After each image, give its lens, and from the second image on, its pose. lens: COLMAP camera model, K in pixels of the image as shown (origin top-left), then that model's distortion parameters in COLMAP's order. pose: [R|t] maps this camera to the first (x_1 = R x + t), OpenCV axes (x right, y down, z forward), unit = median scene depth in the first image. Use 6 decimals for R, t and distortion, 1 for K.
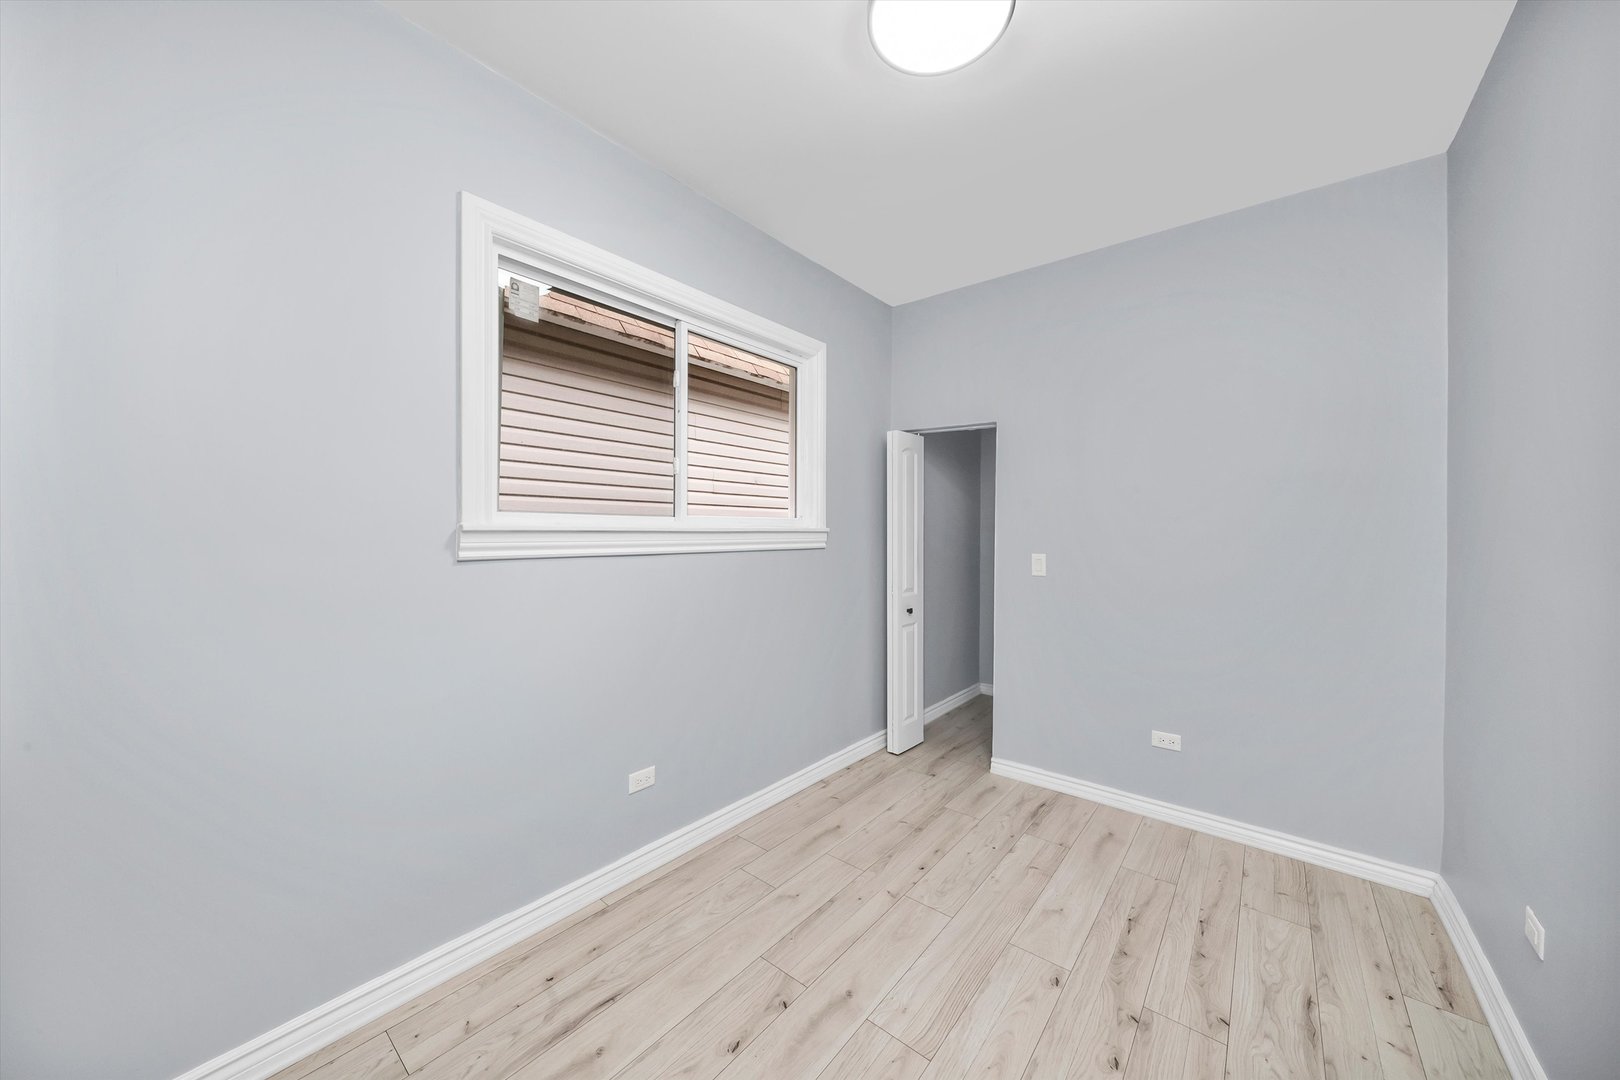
lens RADIAL K [[563.6, 0, 808.5], [0, 563.6, 535.7], [0, 0, 1]] dist [-0.001968, -0.000262]
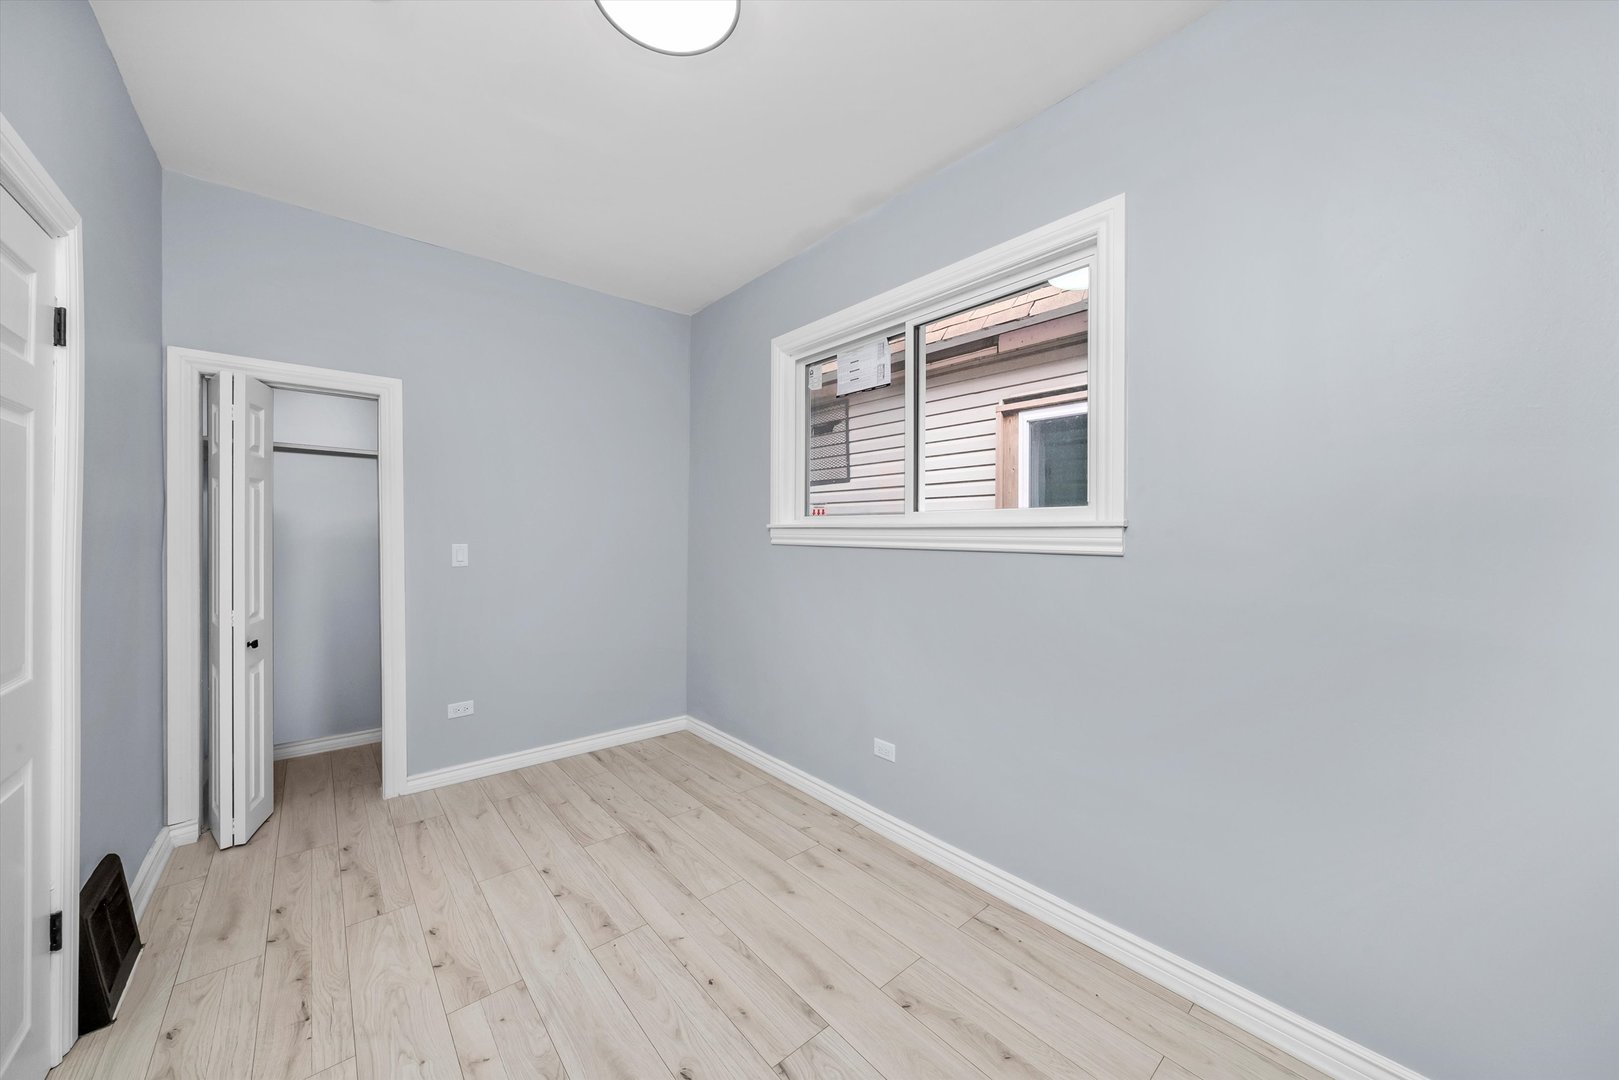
lens RADIAL K [[578.5, 0, 809.5], [0, 578.5, 540.0], [0, 0, 1]] dist [-0.000448, -0.000025]
pose [[-0.166307, 0.009986, -0.986024, 0.968280], [-0.010195, 0.999878, 0.011846, 0.005201], [0.986021, 0.012022, -0.166185, 1.172294]]
